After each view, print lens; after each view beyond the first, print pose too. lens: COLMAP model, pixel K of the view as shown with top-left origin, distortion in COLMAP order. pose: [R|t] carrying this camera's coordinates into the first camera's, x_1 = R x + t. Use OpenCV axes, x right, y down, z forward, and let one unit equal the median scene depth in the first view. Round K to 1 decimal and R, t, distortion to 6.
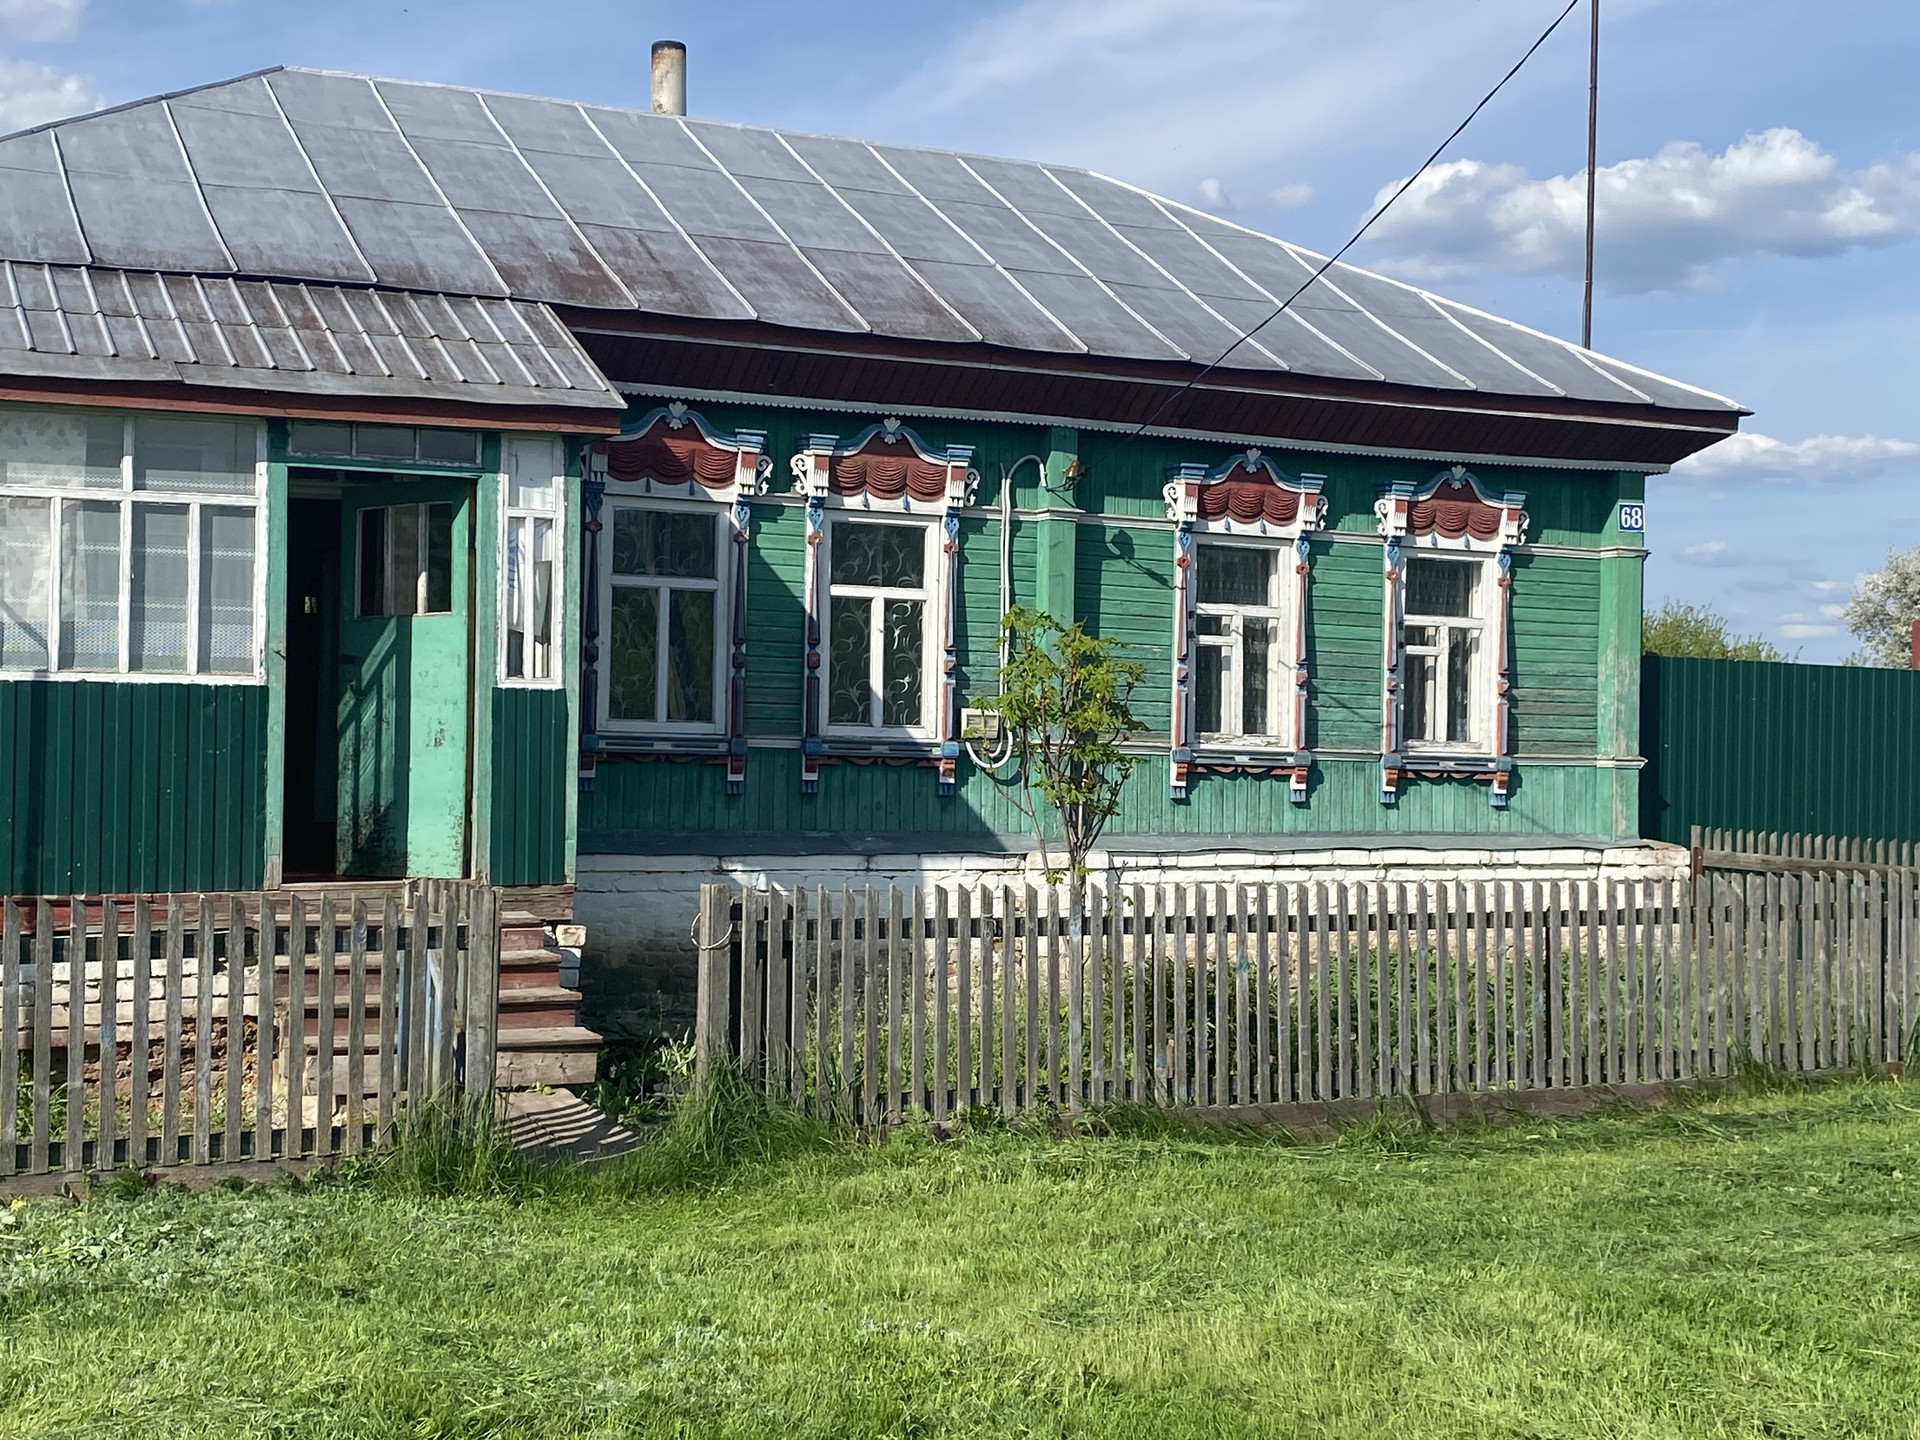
lens RADIAL K [[2673.1, 0, 965.8], [0, 2673.1, 709.6], [0, 0, 1]] dist [0.126312, 0.000000]
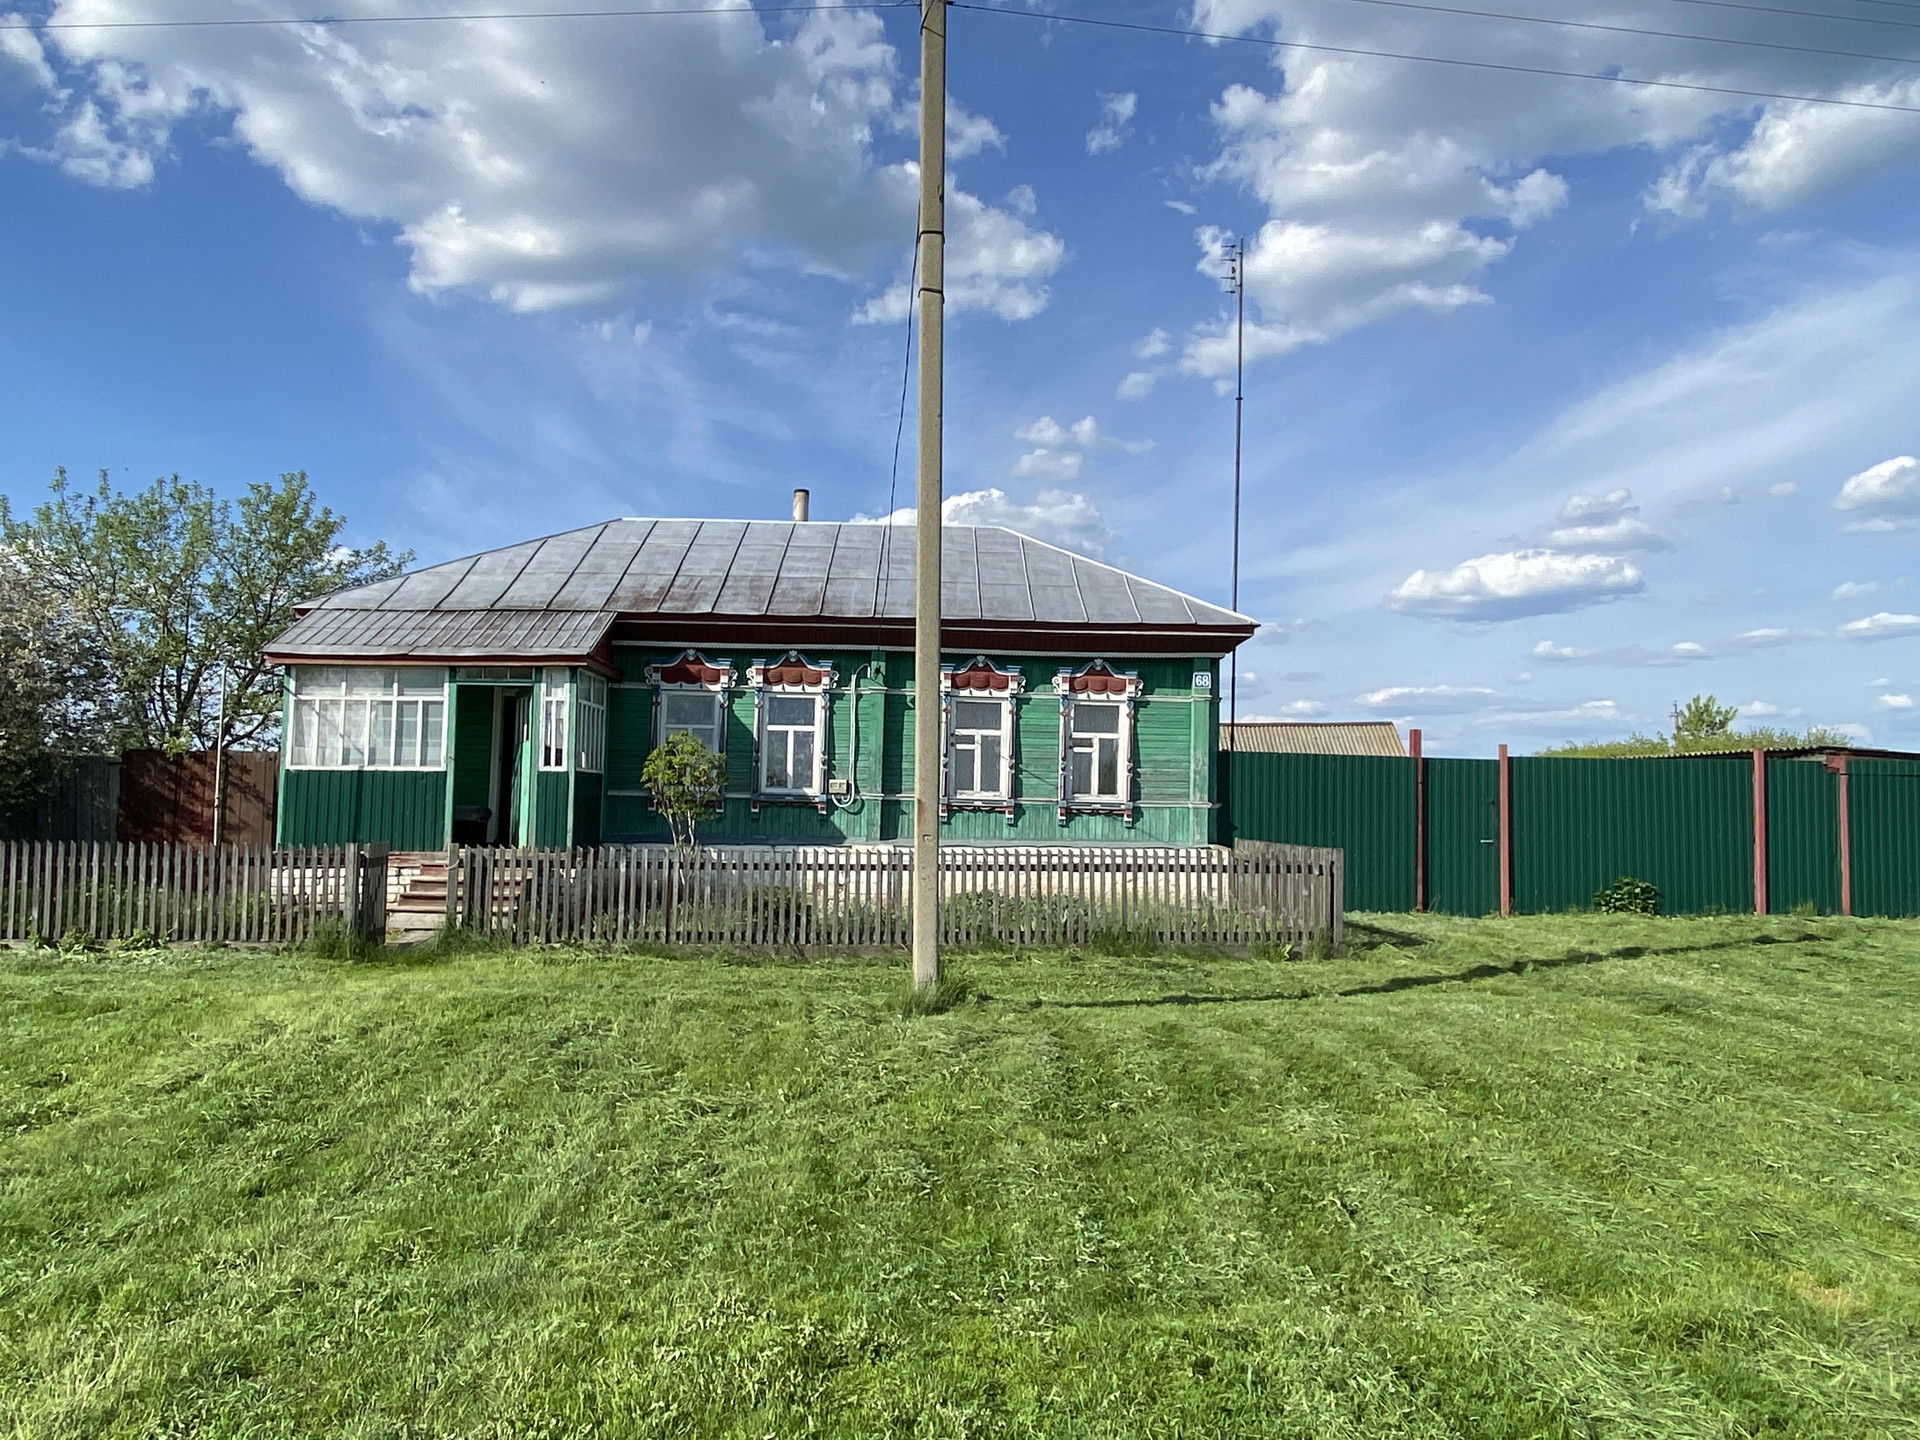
lens RADIAL K [[1396.2, 0, 947.2], [0, 1396.2, 725.1], [0, 0, 1]] dist [0.024673, -0.004642]
pose [[0.911642, -0.027725, -0.410049, 0.556890], [0.005673, 0.998476, -0.054900, 0.018107], [0.410947, 0.047723, 0.910409, -0.009201]]
